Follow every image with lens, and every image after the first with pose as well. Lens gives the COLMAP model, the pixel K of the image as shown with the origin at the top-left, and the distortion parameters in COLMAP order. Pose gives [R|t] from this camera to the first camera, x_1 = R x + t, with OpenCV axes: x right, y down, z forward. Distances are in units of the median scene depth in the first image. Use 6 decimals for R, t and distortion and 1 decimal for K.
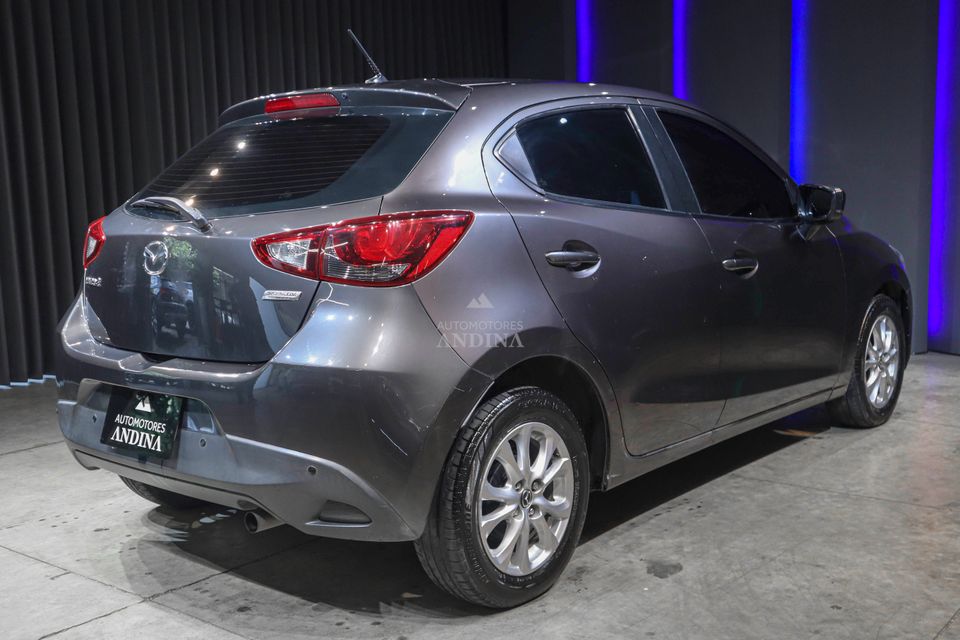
lens RADIAL K [[1105.0, 0, 480.0], [0, 1105.0, 320.0], [0, 0, 1]] dist [-0.006066, -0.002895]
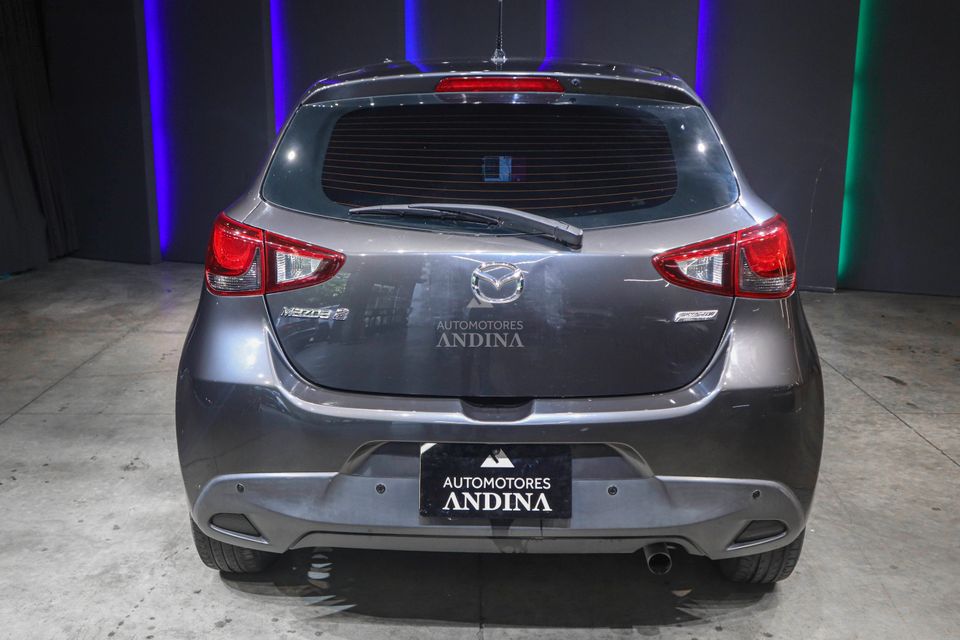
lens RADIAL K [[982.5, 0, 480.0], [0, 982.5, 320.0], [0, 0, 1]] dist [-0.014628, -0.001729]
pose [[0.773289, -0.105077, 0.625286, -0.758149], [0.057082, 0.993705, 0.096395, -0.098351], [-0.631479, -0.038848, 0.774419, 0.440185]]
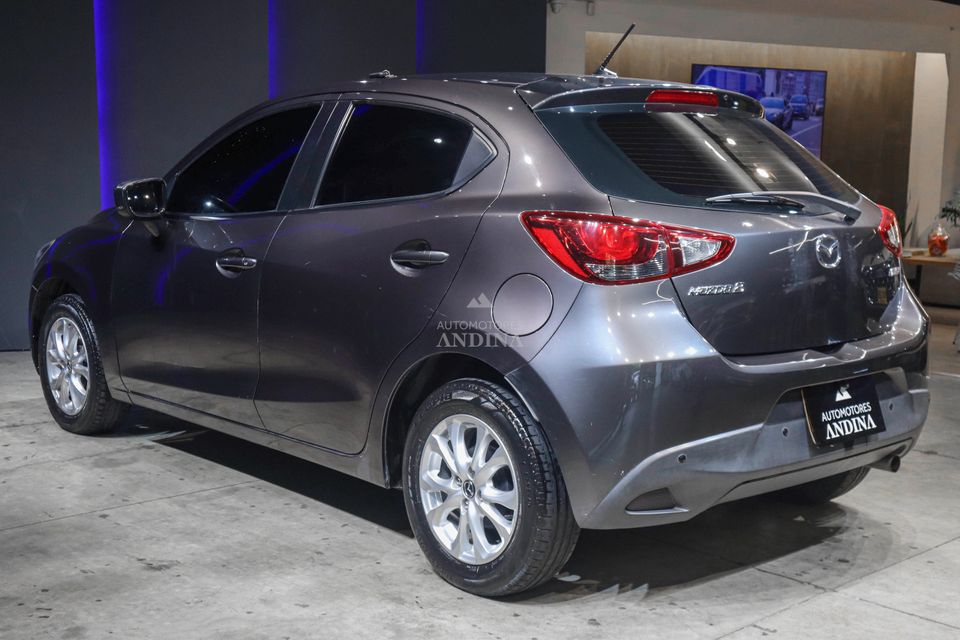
lens RADIAL K [[1244.6, 0, 480.0], [0, 1244.6, 320.0], [0, 0, 1]] dist [-0.035379, -0.007867]
pose [[0.147878, -0.099879, 0.983949, -1.471815], [0.116565, 0.989713, 0.082945, -0.125177], [-0.982112, 0.102429, 0.158000, 1.134438]]
